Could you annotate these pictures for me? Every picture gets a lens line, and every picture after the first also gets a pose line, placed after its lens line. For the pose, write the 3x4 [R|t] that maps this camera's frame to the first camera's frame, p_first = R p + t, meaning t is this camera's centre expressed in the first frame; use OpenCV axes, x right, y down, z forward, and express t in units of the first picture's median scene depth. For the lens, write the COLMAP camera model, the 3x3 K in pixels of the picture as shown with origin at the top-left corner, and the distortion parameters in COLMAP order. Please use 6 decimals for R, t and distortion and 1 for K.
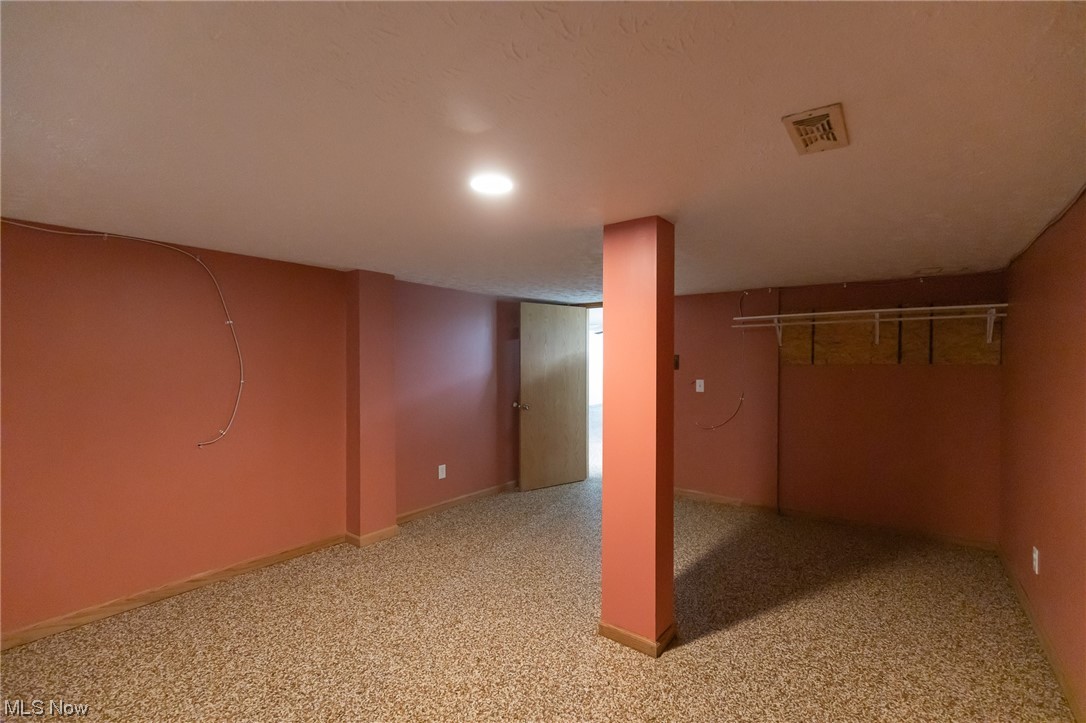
lens RADIAL K [[477.5, 0, 545.2], [0, 477.5, 369.7], [0, 0, 1]] dist [0.024705, -0.000186]
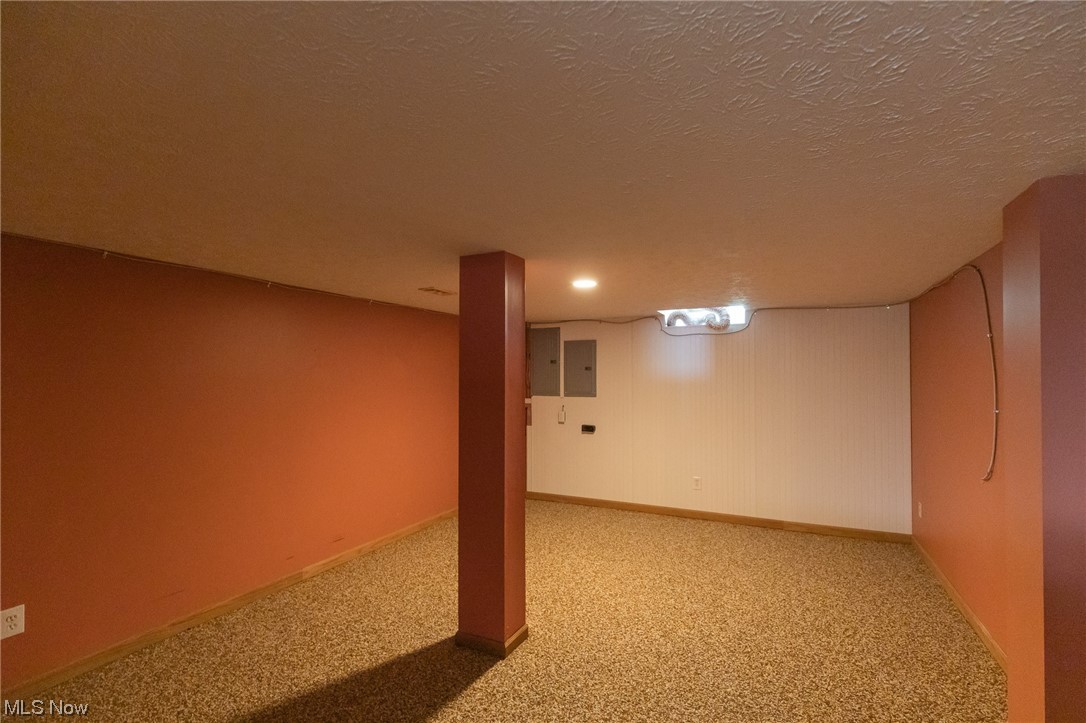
lens RADIAL K [[477.5, 0, 545.2], [0, 477.5, 369.7], [0, 0, 1]] dist [0.024705, -0.000186]
pose [[-0.981834, -0.006453, -0.189634, 0.282638], [-0.006481, 0.999979, -0.000470, -0.045685], [0.189633, 0.000768, -0.981855, 2.069271]]
